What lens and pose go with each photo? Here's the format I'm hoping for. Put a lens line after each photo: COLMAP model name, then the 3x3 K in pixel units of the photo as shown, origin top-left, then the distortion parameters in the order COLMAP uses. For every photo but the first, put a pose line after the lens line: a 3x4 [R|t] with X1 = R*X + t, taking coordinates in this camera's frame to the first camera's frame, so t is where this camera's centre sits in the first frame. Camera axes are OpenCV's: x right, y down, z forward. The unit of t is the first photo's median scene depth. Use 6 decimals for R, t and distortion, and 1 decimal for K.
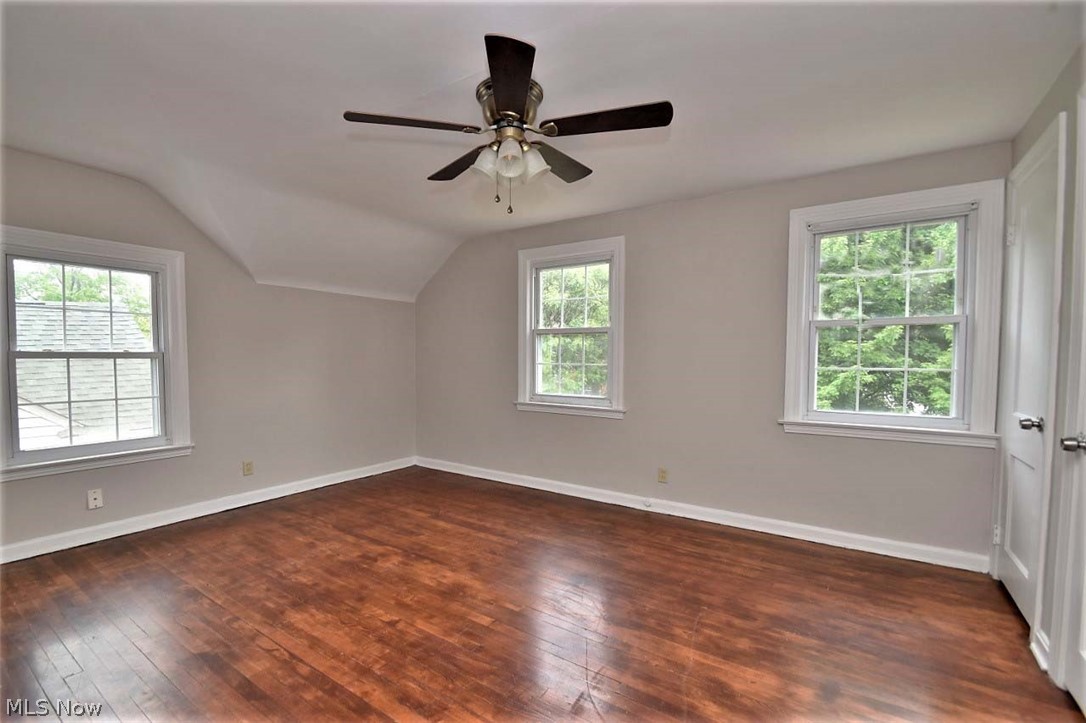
lens RADIAL K [[474.5, 0, 527.3], [0, 474.5, 376.8], [0, 0, 1]] dist [0.010576, -0.015573]
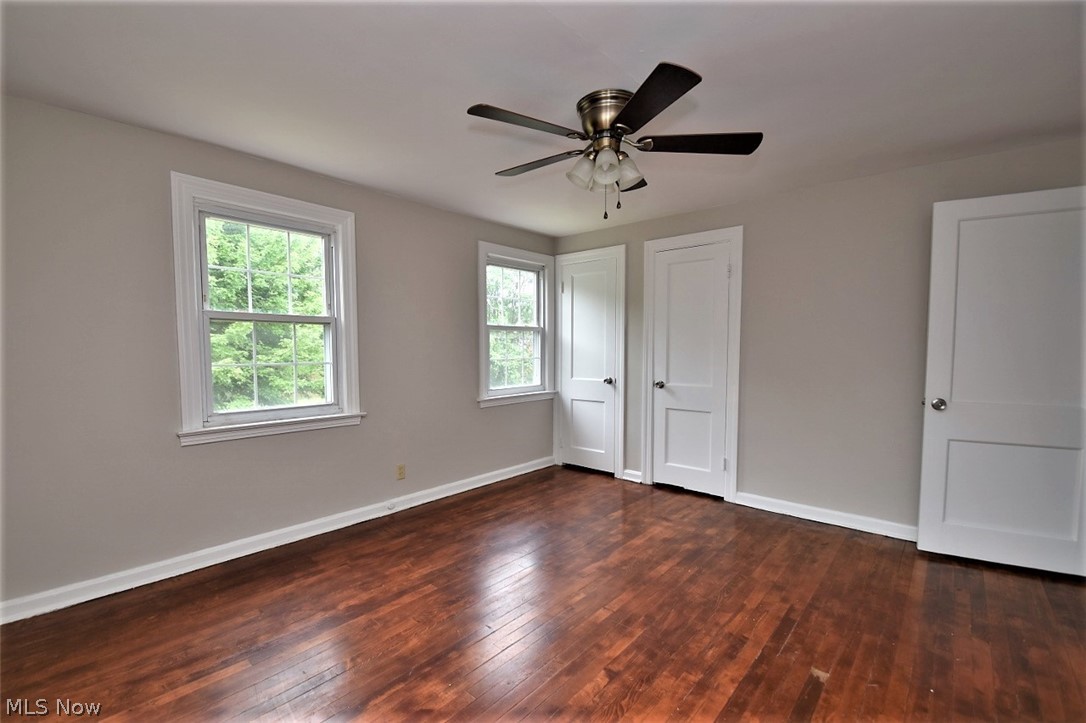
lens RADIAL K [[474.5, 0, 527.3], [0, 474.5, 376.8], [0, 0, 1]] dist [0.010576, -0.015573]
pose [[0.130483, -0.062740, 0.989463, -0.846165], [0.044807, 0.997349, 0.057331, -0.046262], [-0.990438, 0.036854, 0.132948, 0.783451]]
